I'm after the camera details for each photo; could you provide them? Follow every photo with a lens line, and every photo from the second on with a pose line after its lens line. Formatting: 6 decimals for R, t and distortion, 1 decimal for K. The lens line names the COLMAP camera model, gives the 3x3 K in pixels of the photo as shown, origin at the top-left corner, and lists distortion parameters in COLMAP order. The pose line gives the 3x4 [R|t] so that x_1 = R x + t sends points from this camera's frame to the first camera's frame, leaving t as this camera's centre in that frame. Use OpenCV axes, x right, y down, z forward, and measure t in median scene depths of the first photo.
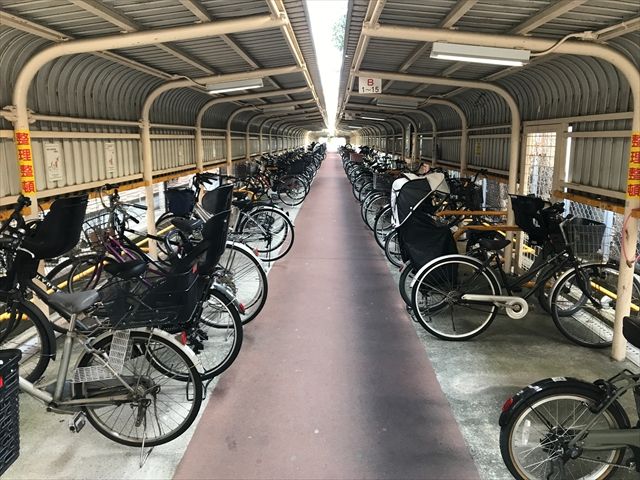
lens RADIAL K [[528.0, 0, 341.6], [0, 528.0, 258.6], [0, 0, 1]] dist [0.567107, 0.000832]
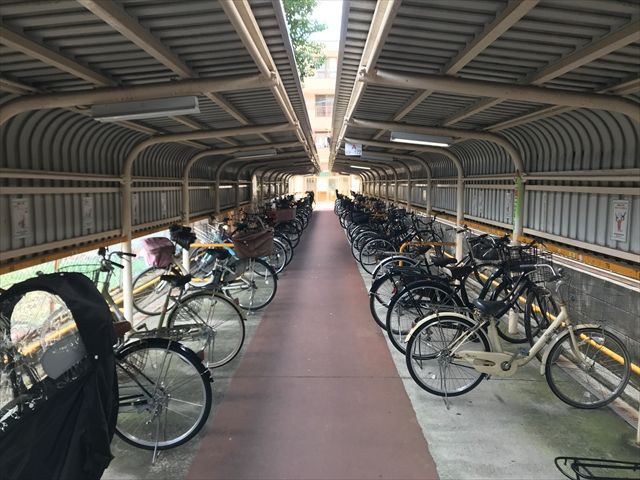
lens RADIAL K [[524.7, 0, 320.7], [0, 524.7, 239.0], [0, 0, 1]] dist [-0.000485, -0.000108]
pose [[0.999855, 0.002071, -0.016882, -0.002599], [-0.003959, 0.993633, -0.112598, -0.038645], [0.016541, 0.112649, 0.993497, 0.170525]]
